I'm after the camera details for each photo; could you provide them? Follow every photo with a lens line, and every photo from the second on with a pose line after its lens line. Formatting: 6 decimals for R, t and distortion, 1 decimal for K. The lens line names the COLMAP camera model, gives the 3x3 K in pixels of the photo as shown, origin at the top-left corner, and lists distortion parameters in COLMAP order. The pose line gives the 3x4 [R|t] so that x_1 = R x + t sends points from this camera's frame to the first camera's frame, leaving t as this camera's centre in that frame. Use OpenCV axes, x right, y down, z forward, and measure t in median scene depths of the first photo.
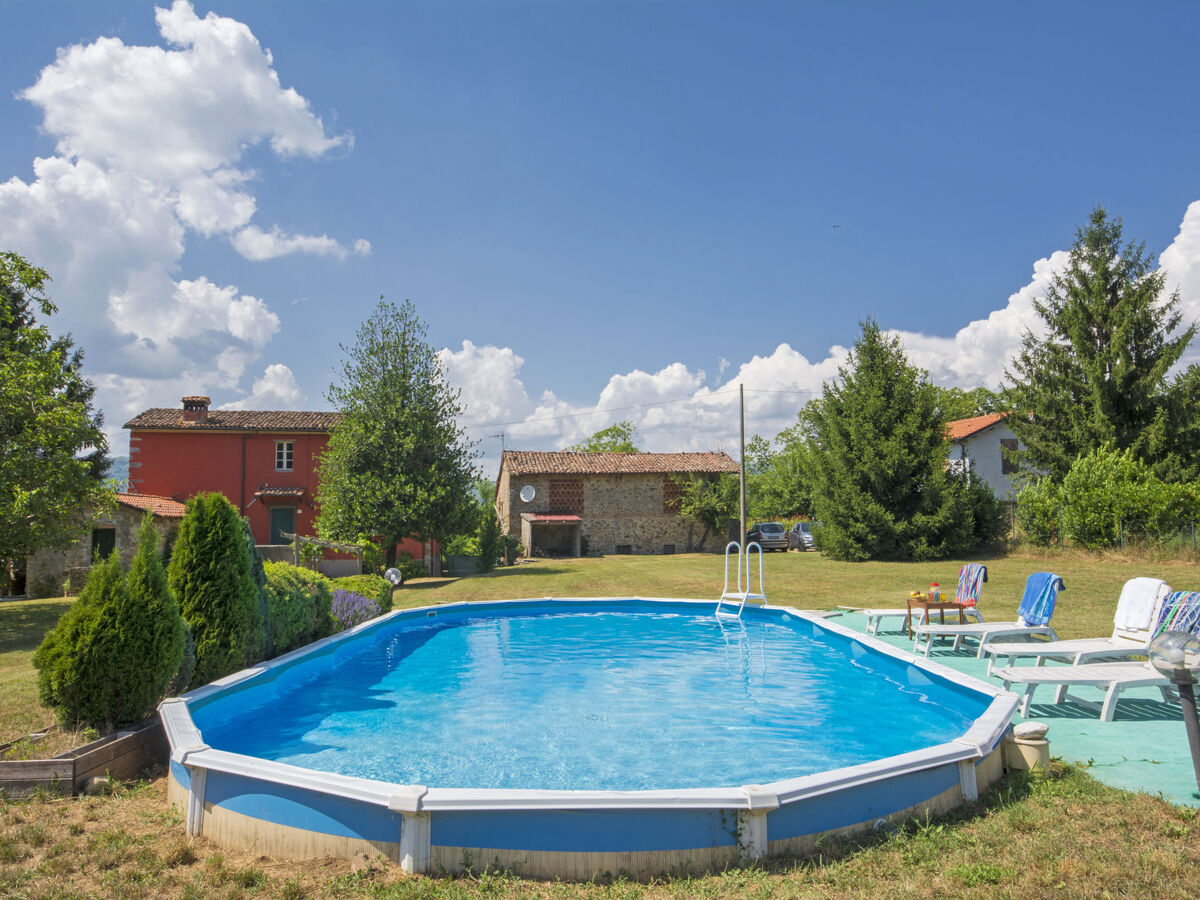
lens RADIAL K [[831.7, 0, 592.4], [0, 831.7, 458.6], [0, 0, 1]] dist [0.024089, 0.004109]
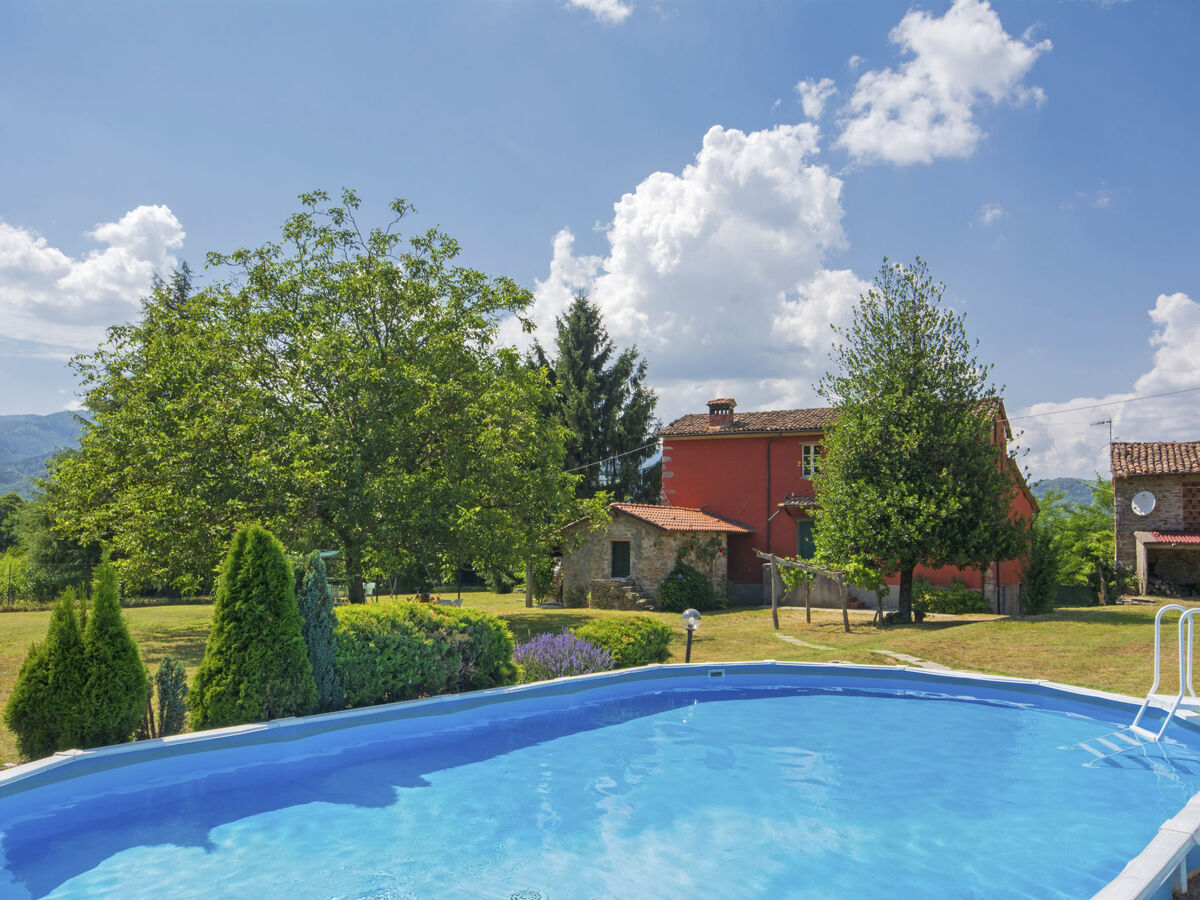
lens RADIAL K [[975.3, 0, 596.5], [0, 975.3, 459.6], [0, 0, 1]] dist [0.010109, 0.012203]
pose [[0.769662, -0.031464, -0.637676, 0.102860], [0.032498, 0.999421, -0.010089, -0.001280], [0.637625, -0.012958, 0.770238, 0.083824]]
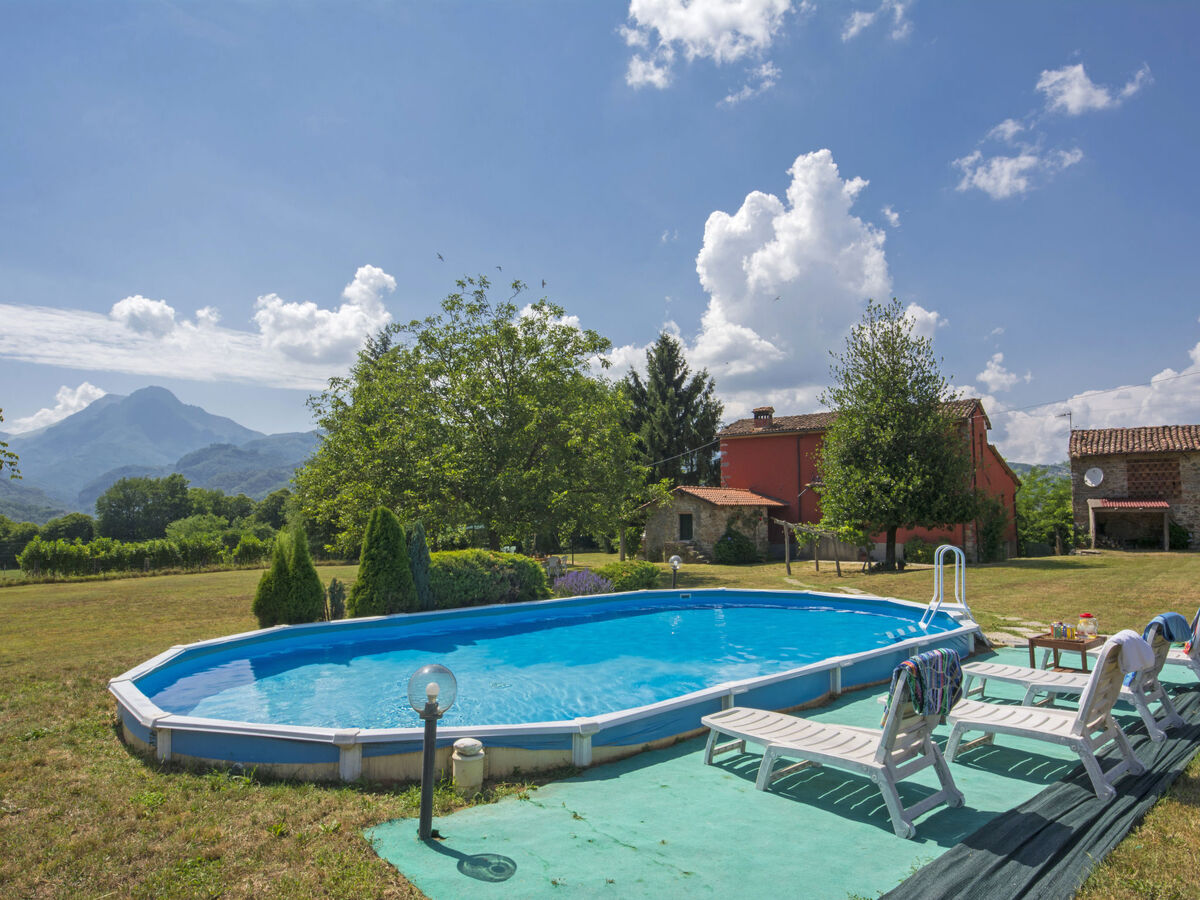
lens RADIAL K [[748.1, 0, 595.9], [0, 748.1, 454.2], [0, 0, 1]] dist [0.007290, 0.003838]
pose [[0.669090, -0.052133, -0.741350, 0.180027], [0.060057, 0.998067, -0.015982, -0.001905], [0.740751, -0.033829, 0.670928, 0.068020]]
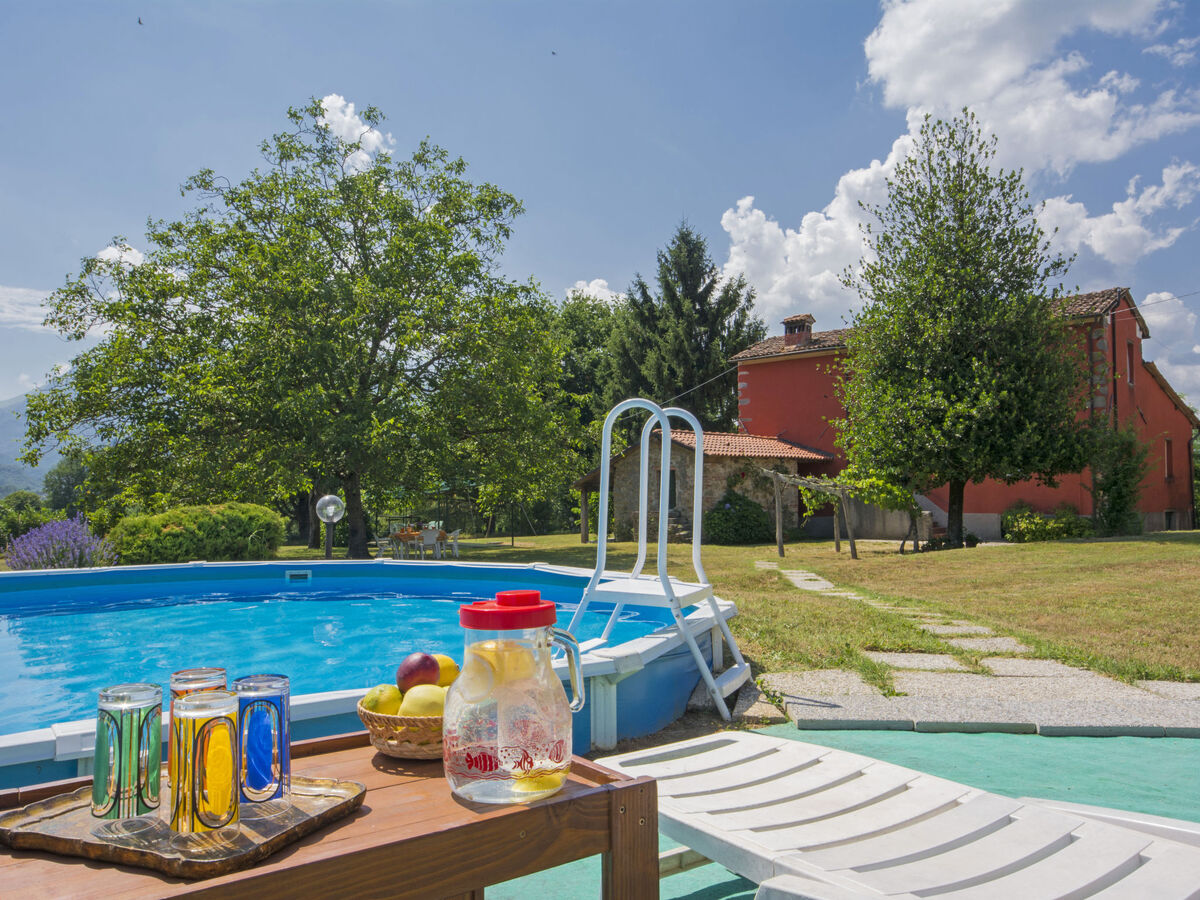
lens RADIAL K [[924.1, 0, 602.8], [0, 924.1, 449.1], [0, 0, 1]] dist [0.026149, 0.003560]
pose [[0.603086, -0.034376, -0.796935, 0.144233], [0.067709, 0.997671, 0.008204, 0.038505], [0.794797, -0.058908, 0.604009, 0.273995]]
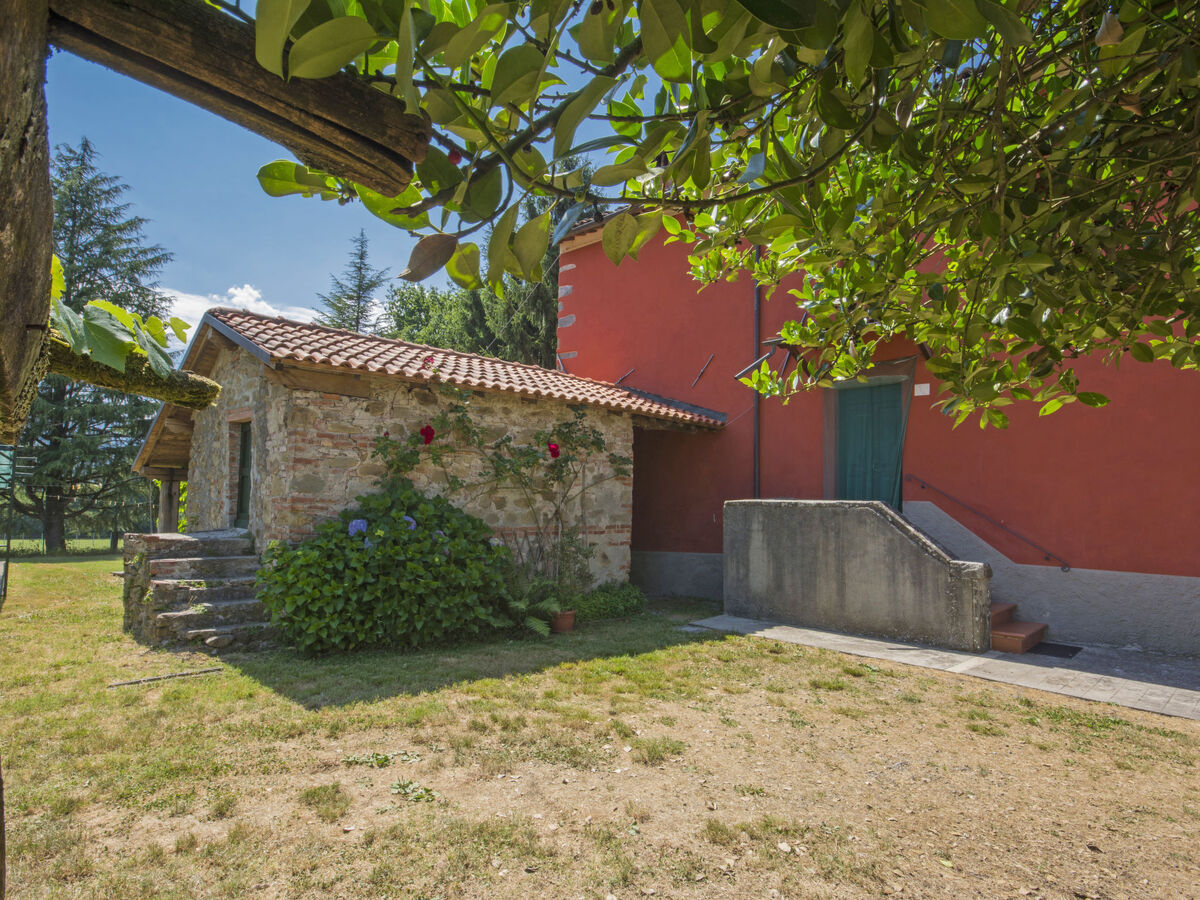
lens RADIAL K [[673.1, 0, 607.0], [0, 673.1, 456.8], [0, 0, 1]] dist [0.019723, 0.000639]
pose [[0.598806, -0.033786, -0.800181, -0.229401], [0.036312, 0.999228, -0.015016, 0.086386], [0.800071, -0.020065, 0.599570, 0.771456]]
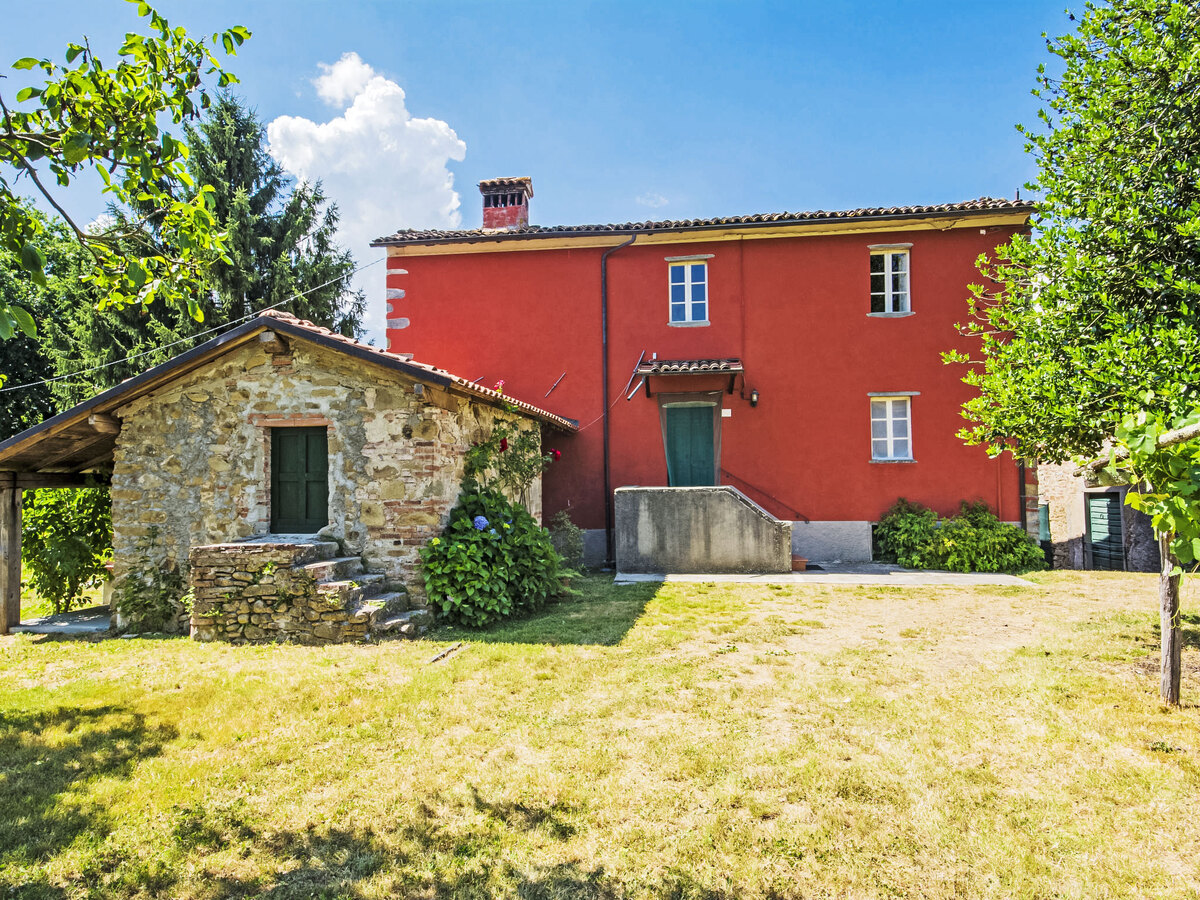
lens RADIAL K [[700.8, 0, 583.1], [0, 700.8, 457.3], [0, 0, 1]] dist [0.014651, 0.001165]
pose [[0.959877, -0.017024, -0.279905, -0.320590], [0.027826, 0.999012, 0.034660, 0.072056], [0.279038, -0.041058, 0.959402, 0.618390]]
